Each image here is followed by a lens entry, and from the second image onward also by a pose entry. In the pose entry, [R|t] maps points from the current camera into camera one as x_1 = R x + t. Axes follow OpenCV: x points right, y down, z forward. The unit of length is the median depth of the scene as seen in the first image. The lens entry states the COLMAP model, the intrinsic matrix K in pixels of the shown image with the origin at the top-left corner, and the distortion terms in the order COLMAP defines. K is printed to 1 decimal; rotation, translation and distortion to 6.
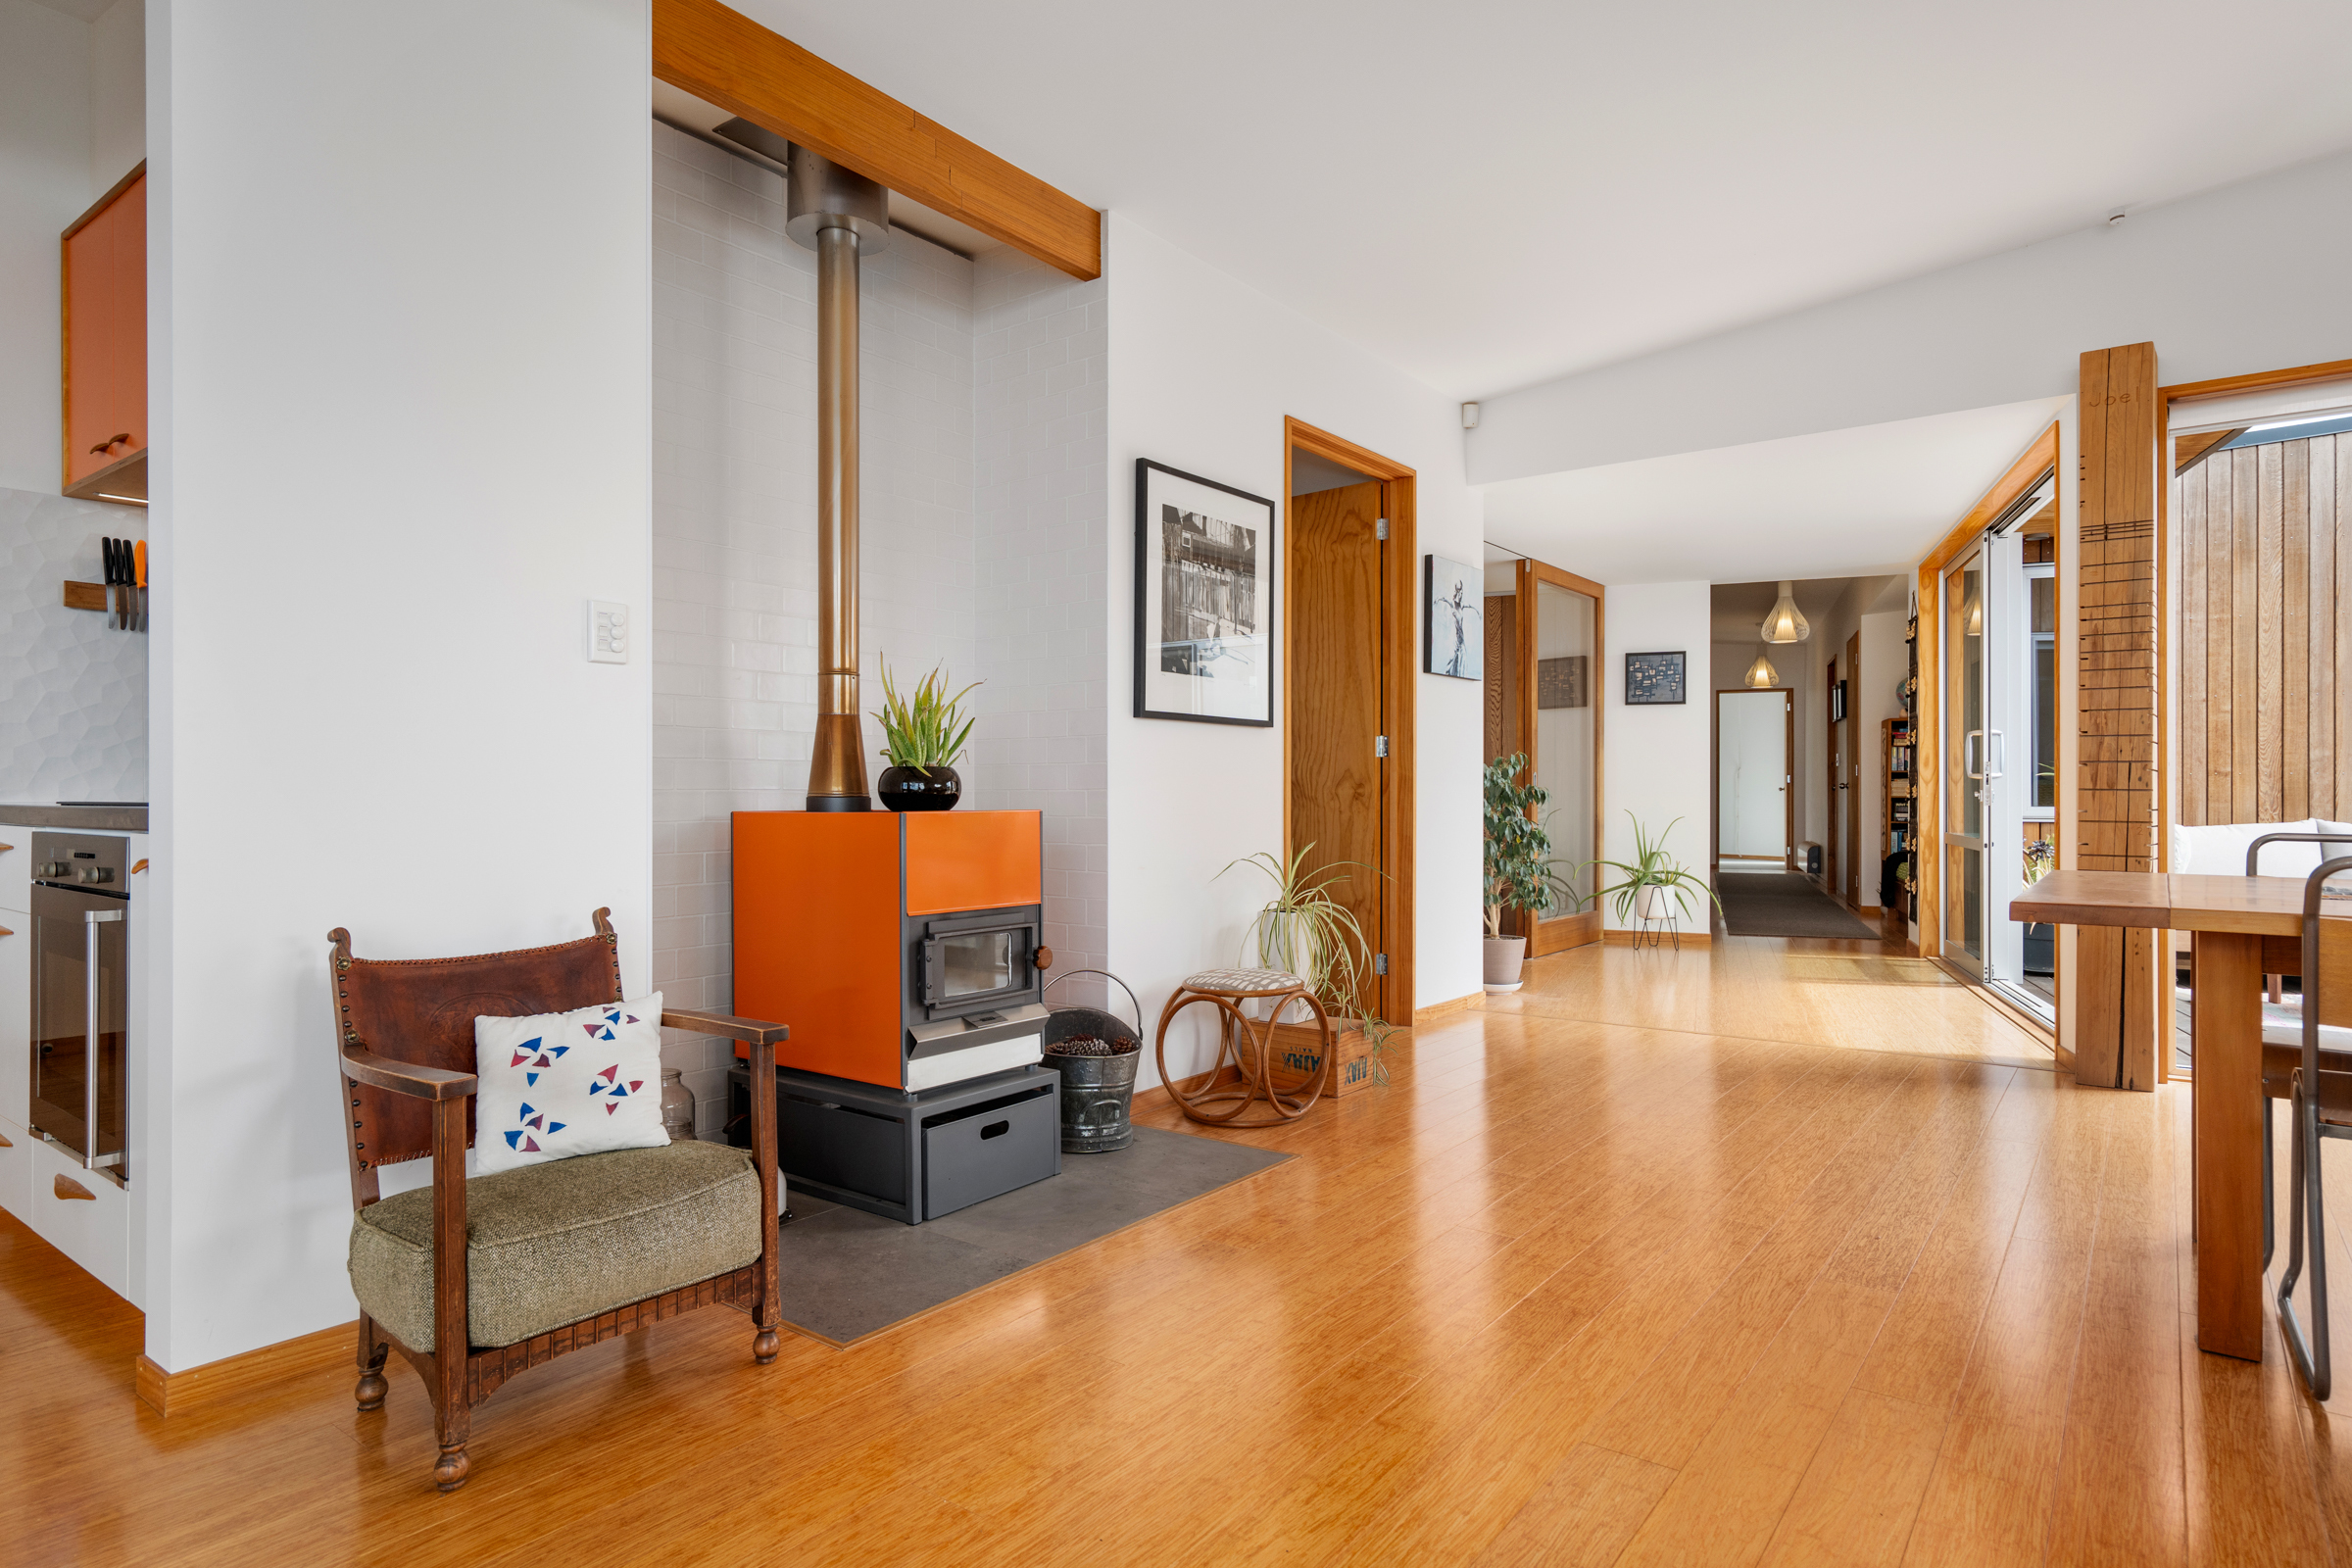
lens RADIAL K [[1303.3, 0, 1168.4], [0, 1303.3, 793.5], [0, 0, 1]] dist [0.005305, 0.000228]
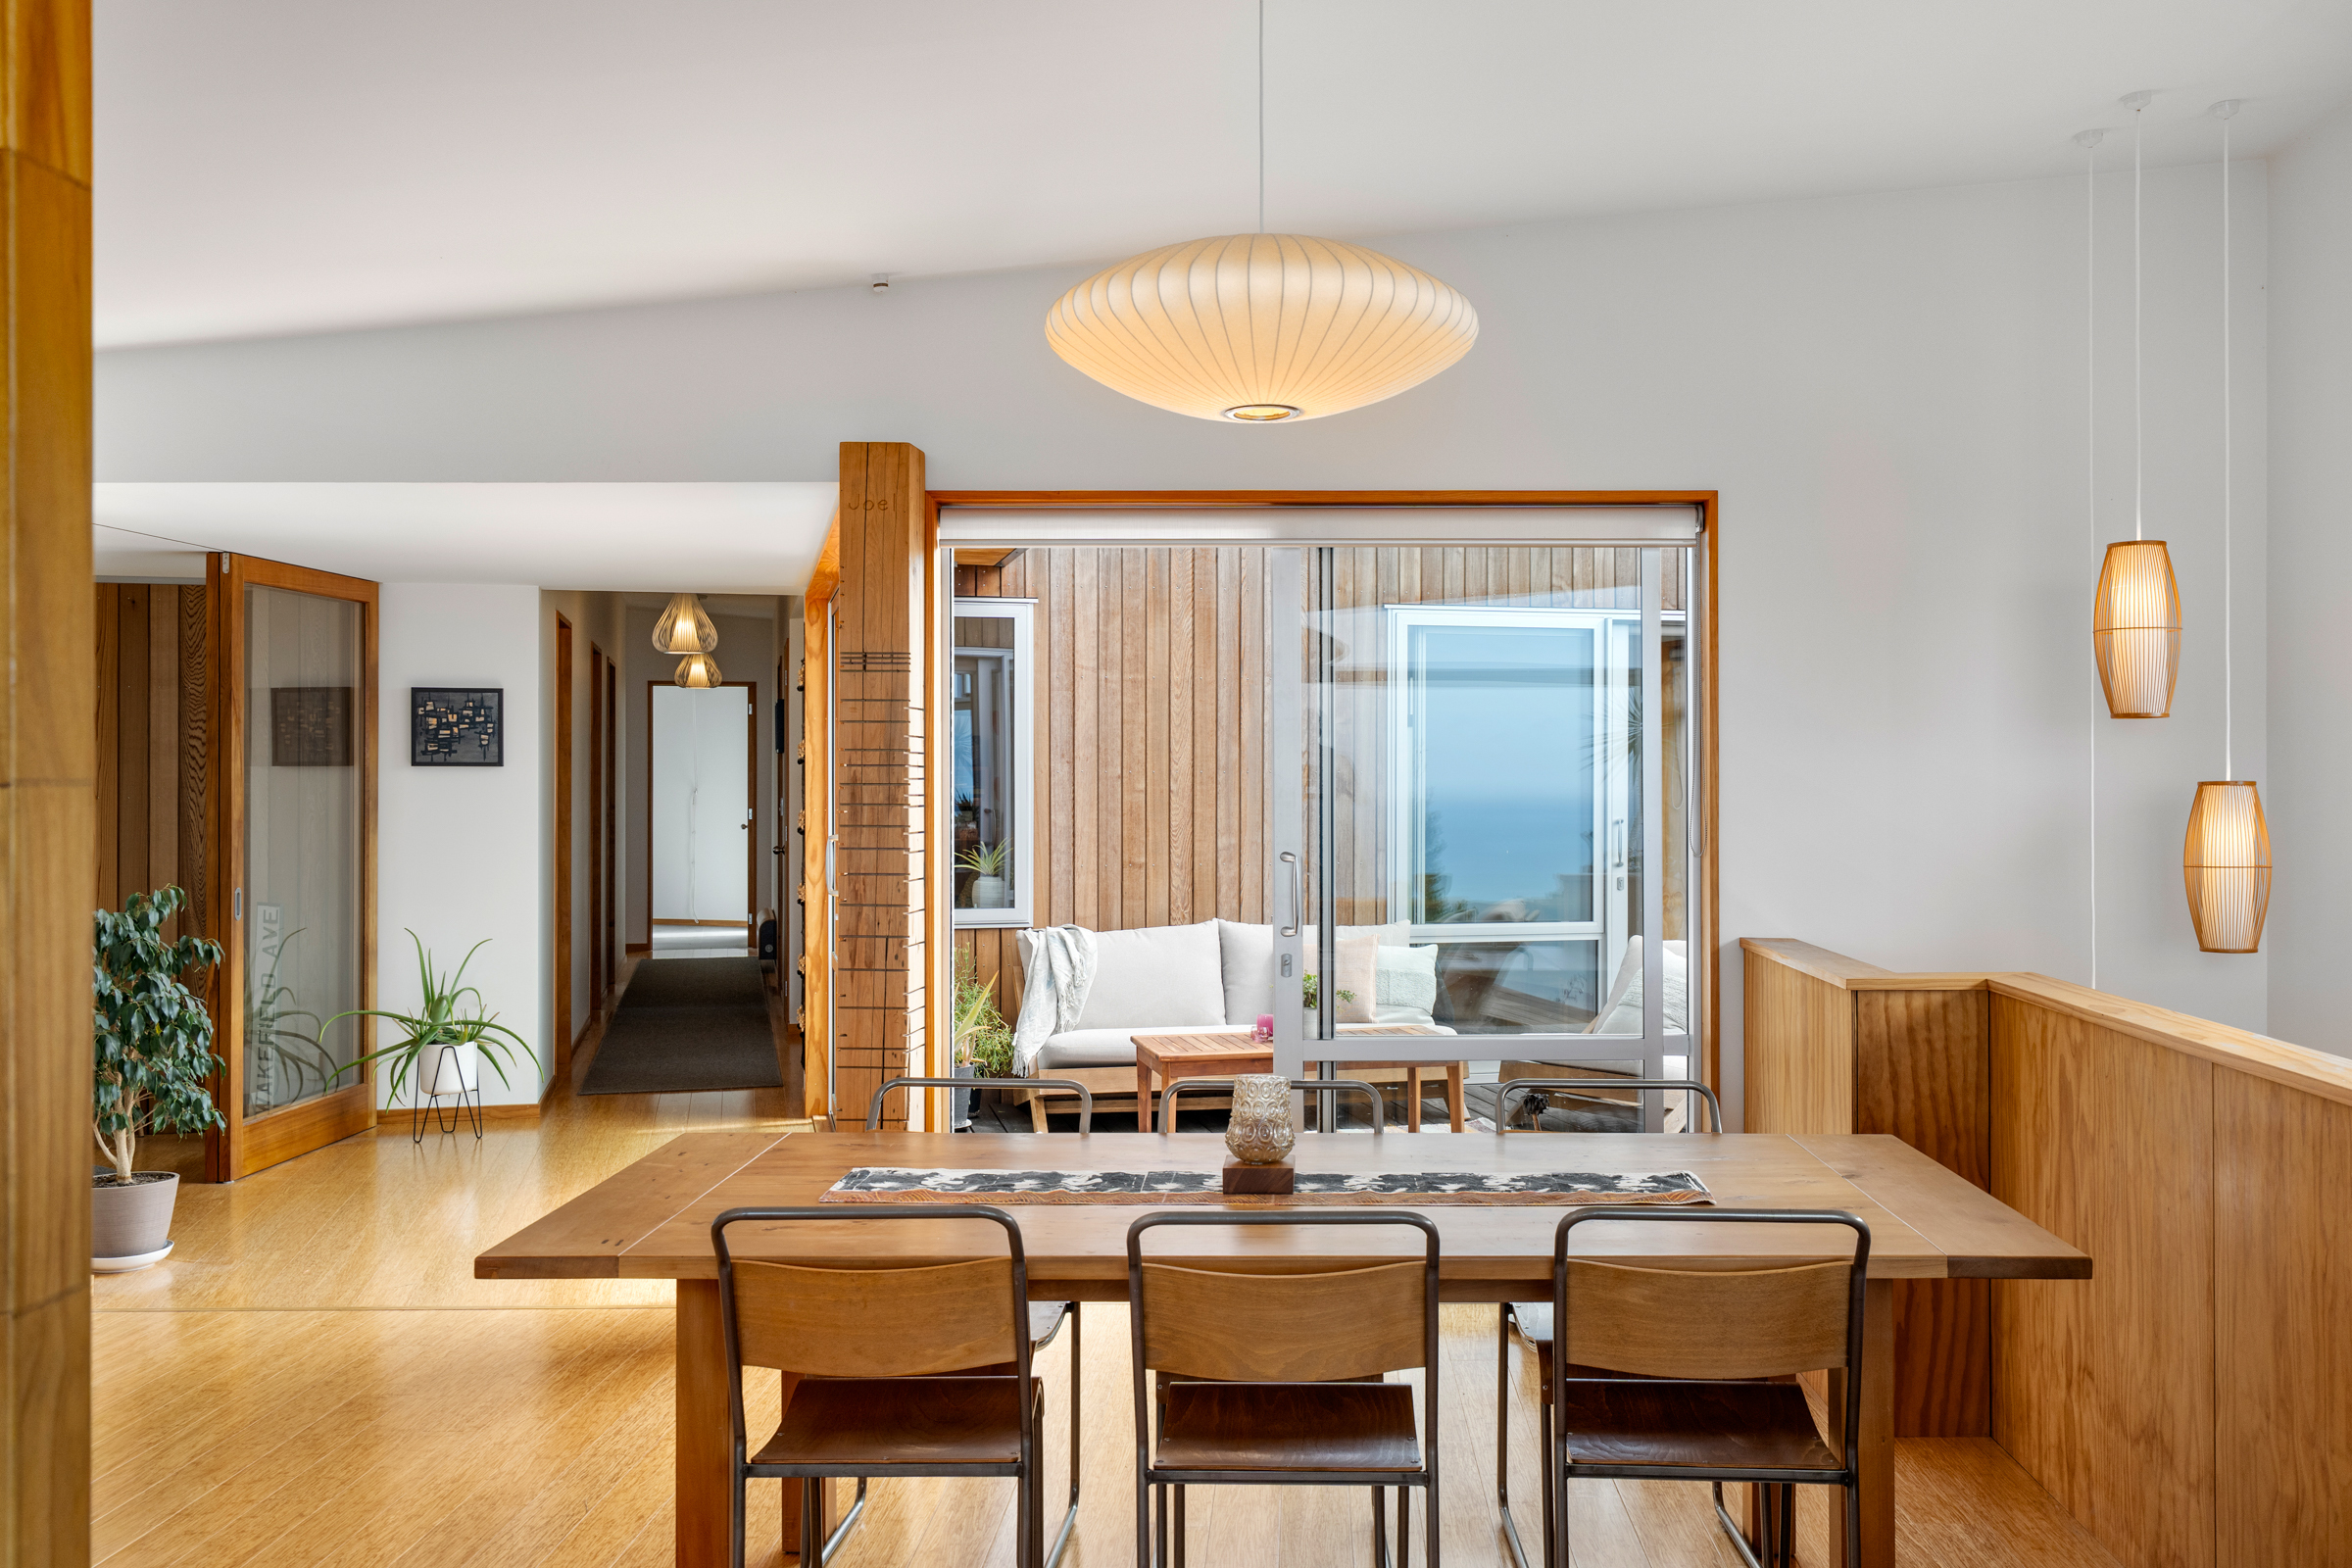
lens RADIAL K [[2089.5, 0, 1227.5], [0, 2089.5, 806.8], [0, 0, 1]] dist [0.008915, -0.005274]
pose [[0.798833, 0.000165, 0.601552, 0.049125], [-0.000558, 1.000000, 0.000467, -0.053906], [-0.601552, -0.000709, 0.798833, -0.104133]]
